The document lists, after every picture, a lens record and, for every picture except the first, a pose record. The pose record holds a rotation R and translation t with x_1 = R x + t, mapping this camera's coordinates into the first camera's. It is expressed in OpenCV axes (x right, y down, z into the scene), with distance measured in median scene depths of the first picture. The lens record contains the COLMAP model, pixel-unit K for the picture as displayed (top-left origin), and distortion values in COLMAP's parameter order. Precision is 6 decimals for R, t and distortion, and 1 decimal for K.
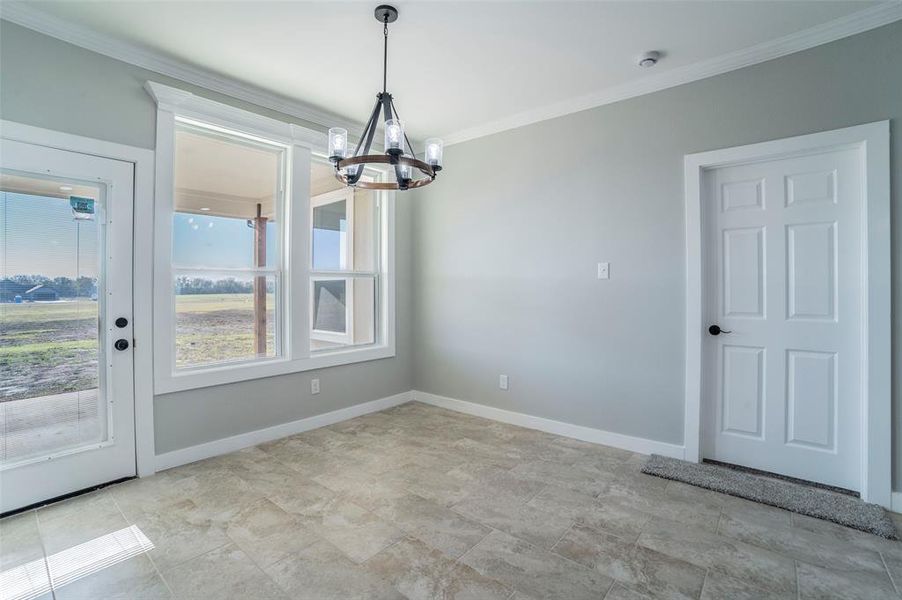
lens RADIAL K [[410.7, 0, 452.3], [0, 410.7, 277.4], [0, 0, 1]] dist [-0.096871, 0.037375]
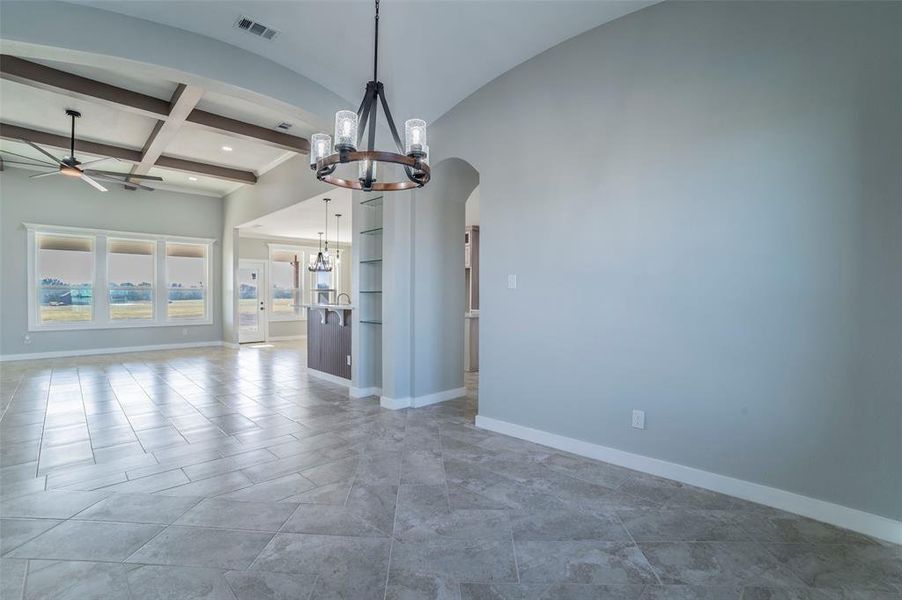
lens RADIAL K [[409.8, 0, 449.9], [0, 409.8, 293.2], [0, 0, 1]] dist [-0.101341, 0.037873]
pose [[0.995683, 0.005577, -0.092648, 1.439951], [-0.003378, 0.999709, 0.023865, -0.091704], [0.092754, -0.023449, 0.995413, -2.878522]]
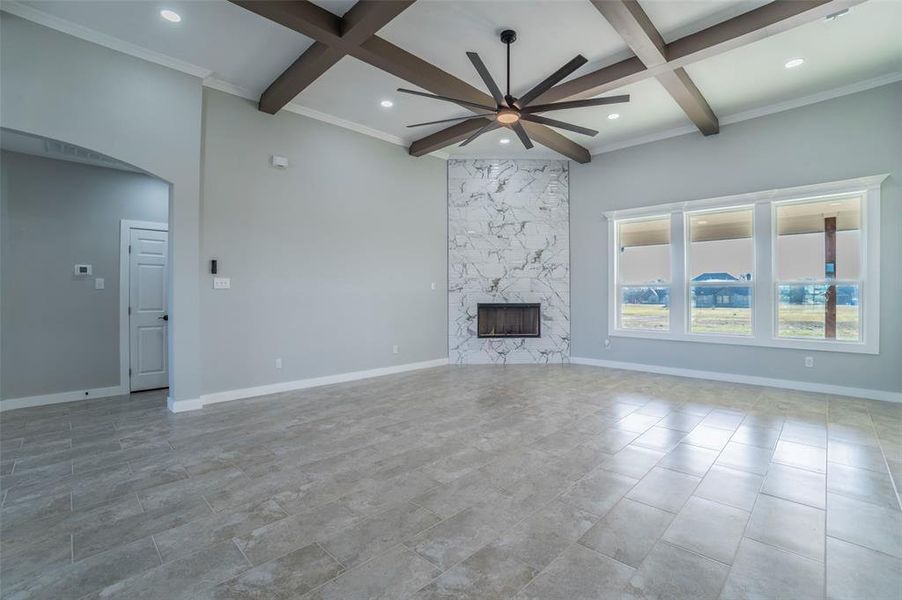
lens RADIAL K [[409.8, 0, 449.9], [0, 409.8, 293.2], [0, 0, 1]] dist [-0.101341, 0.037873]
pose [[-0.088170, 0.003438, -0.996099, 0.763602], [0.030650, 0.999530, 0.000737, -0.039286], [0.995634, -0.030466, -0.088234, -1.153956]]
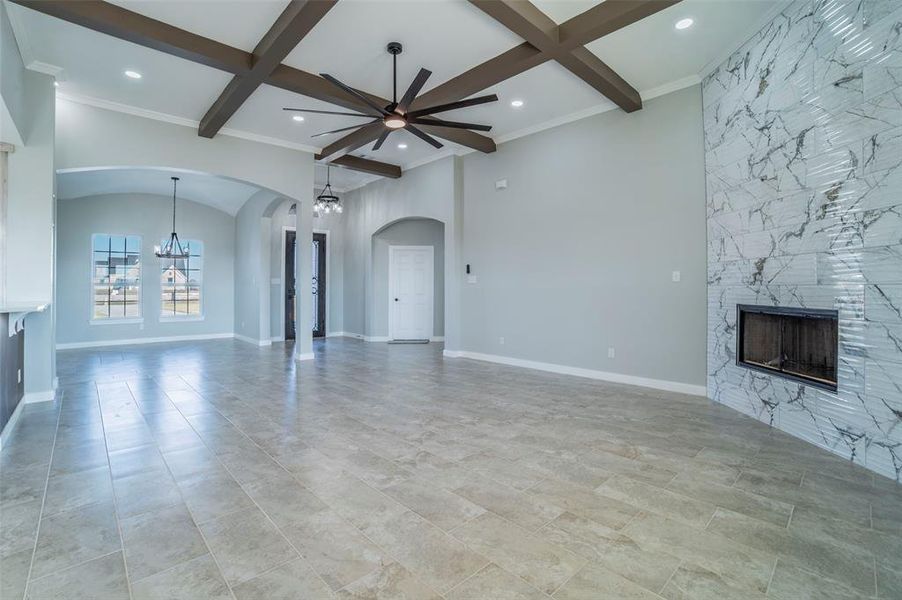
lens RADIAL K [[410.3, 0, 447.6], [0, 410.3, 282.9], [0, 0, 1]] dist [-0.102423, 0.037495]
pose [[-0.992375, 0.005974, 0.123107, -1.096862], [0.001328, 0.999285, -0.037781, 0.010353], [-0.123244, -0.037329, -0.991674, 0.446081]]
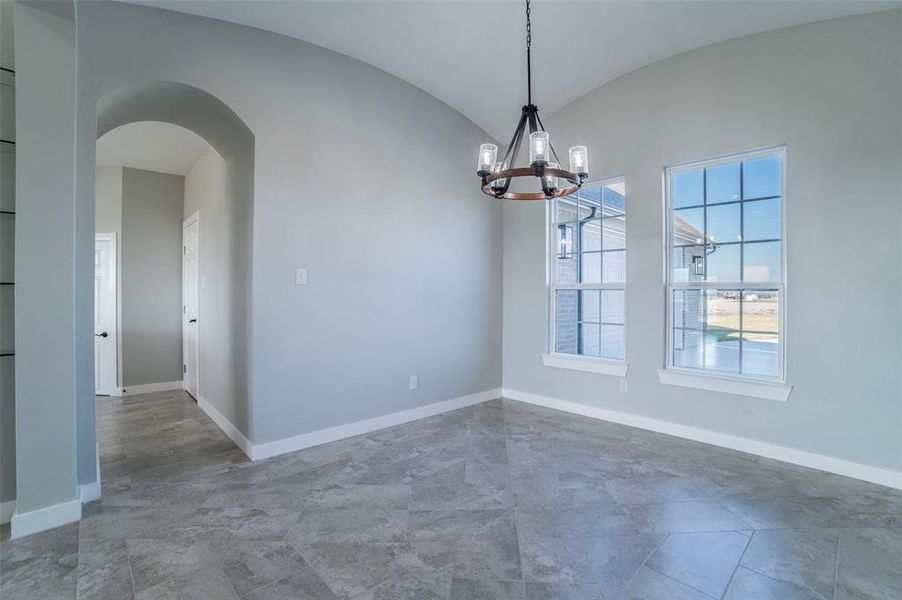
lens RADIAL K [[410.3, 0, 447.6], [0, 410.3, 282.9], [0, 0, 1]] dist [-0.102423, 0.037495]
pose [[0.134238, 0.030168, 0.990490, 0.348773], [-0.033389, 0.999107, -0.025905, -0.063278], [-0.990386, -0.029594, 0.135125, -2.083779]]
